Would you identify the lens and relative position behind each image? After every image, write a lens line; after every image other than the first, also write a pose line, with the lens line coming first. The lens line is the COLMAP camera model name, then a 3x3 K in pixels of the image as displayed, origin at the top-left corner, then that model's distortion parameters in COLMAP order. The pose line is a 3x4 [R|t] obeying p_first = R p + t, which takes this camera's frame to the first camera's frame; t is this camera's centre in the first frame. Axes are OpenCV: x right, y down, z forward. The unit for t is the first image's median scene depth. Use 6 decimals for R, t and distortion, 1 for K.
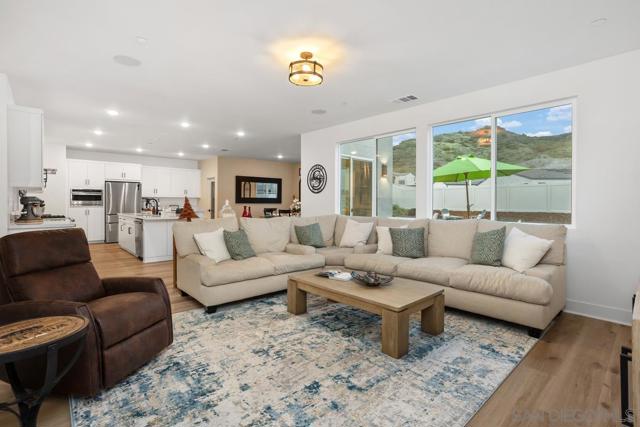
lens RADIAL K [[316.6, 0, 322.3], [0, 316.6, 199.9], [0, 0, 1]] dist [-0.023534, 0.004914]
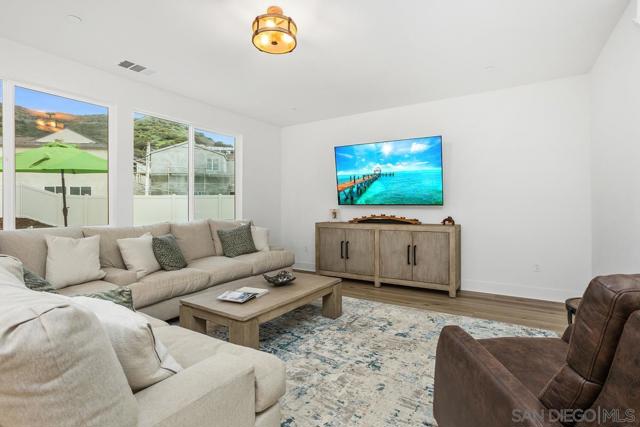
lens RADIAL K [[316.6, 0, 317.2], [0, 316.6, 202.7], [0, 0, 1]] dist [-0.023534, 0.004914]
pose [[-0.260933, 0.012208, 0.965280, -1.004871], [-0.005117, 0.999888, -0.014029, 0.023376], [-0.965343, -0.008600, -0.260841, 1.354210]]
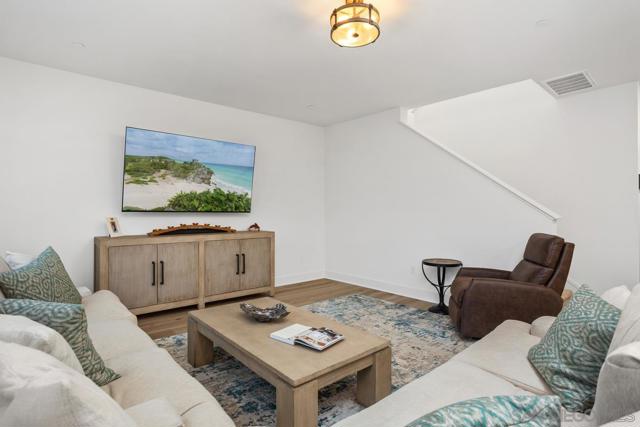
lens RADIAL K [[335.9, 0, 323.4], [0, 335.9, 213.9], [0, 0, 1]] dist [-0.019884, -0.000014]
pose [[-0.999901, -0.004015, 0.013509, 0.007680], [-0.004048, 0.999989, -0.002375, 0.019698], [-0.013500, -0.002430, -0.999906, 2.123859]]
